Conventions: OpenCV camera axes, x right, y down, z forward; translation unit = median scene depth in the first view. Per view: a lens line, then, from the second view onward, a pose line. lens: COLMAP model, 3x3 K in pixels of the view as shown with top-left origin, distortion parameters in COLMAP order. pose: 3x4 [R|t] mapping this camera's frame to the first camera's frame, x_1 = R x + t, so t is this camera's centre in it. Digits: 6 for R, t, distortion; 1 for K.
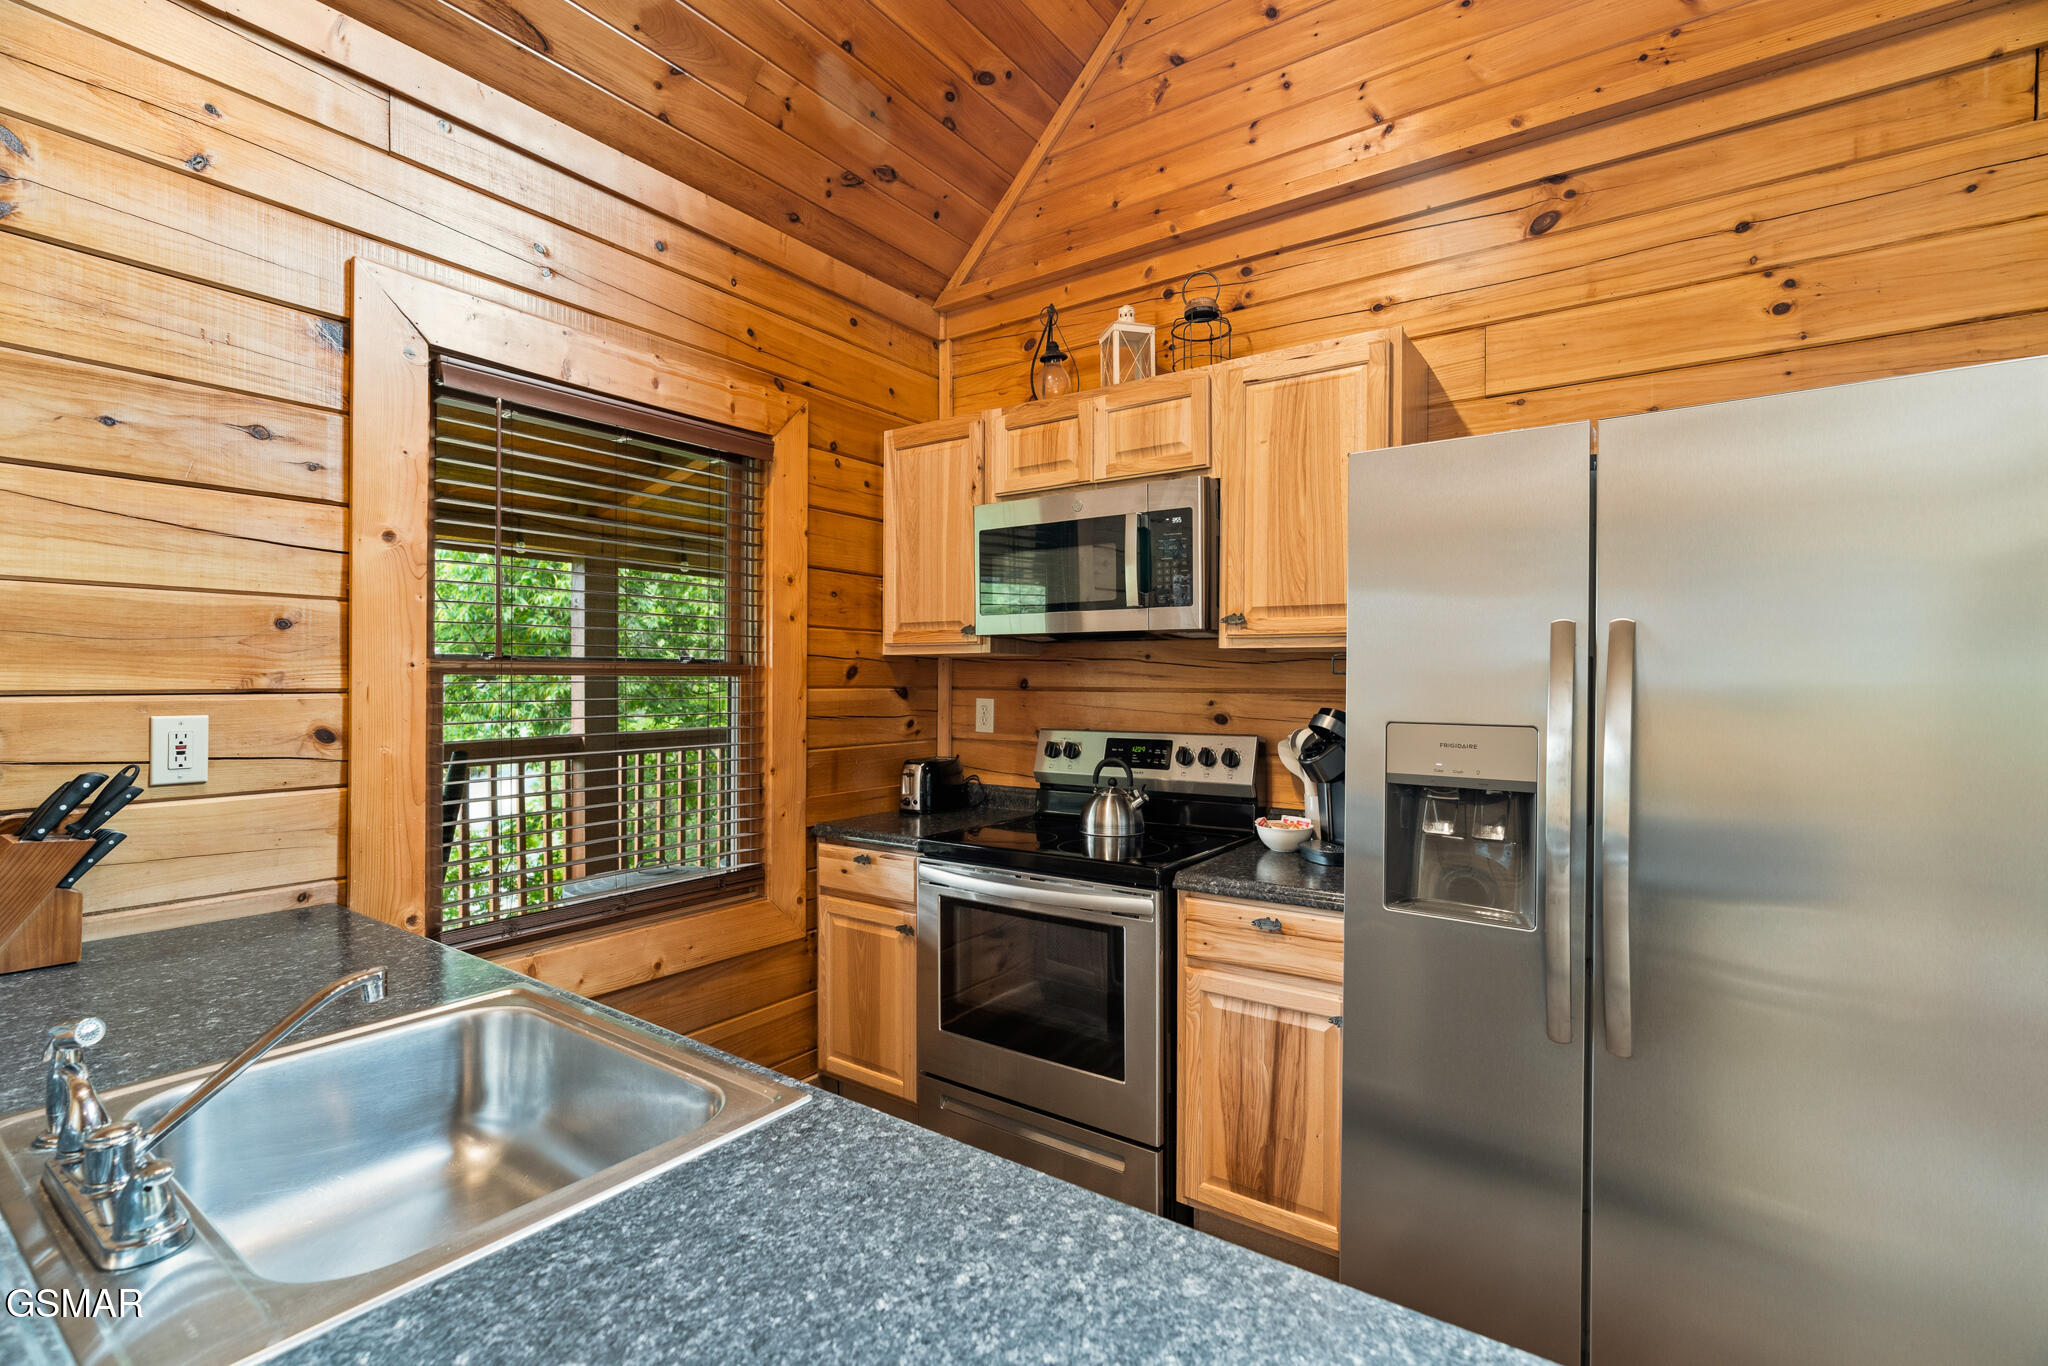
lens RADIAL K [[932.5, 0, 1023.9], [0, 932.5, 683.2], [0, 0, 1]] dist [-0.010812, 0.004650]
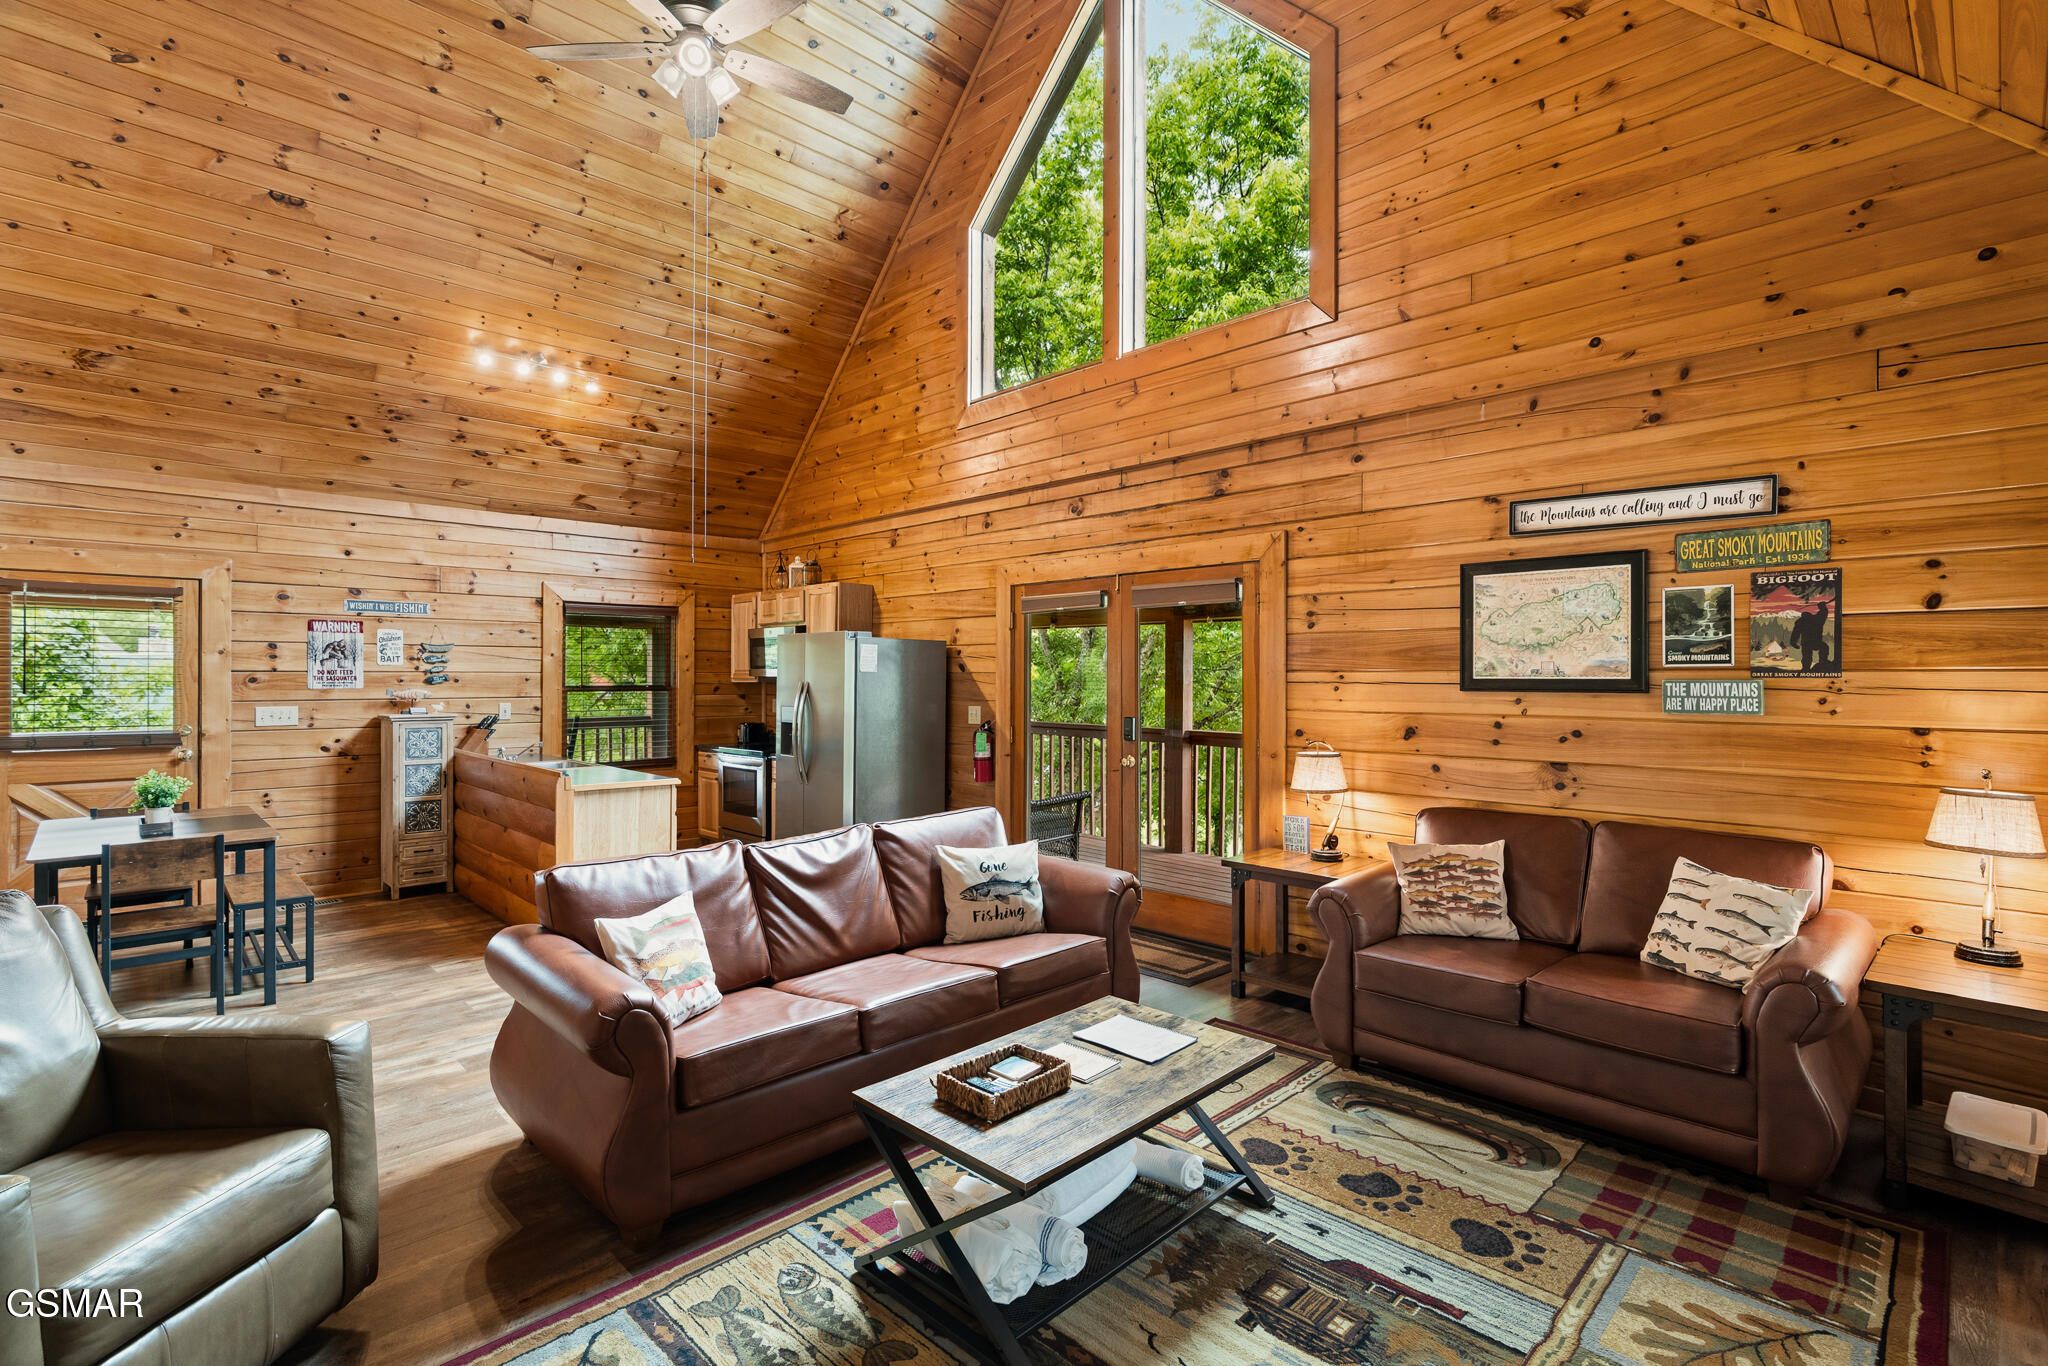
lens RADIAL K [[932.5, 0, 1014.3], [0, 932.5, 677.8], [0, 0, 1]] dist [-0.010812, 0.004650]
pose [[0.983823, -0.002612, -0.179124, 1.408108], [0.001791, 0.999987, -0.004744, -0.036875], [0.179134, 0.004346, 0.983815, -1.820747]]
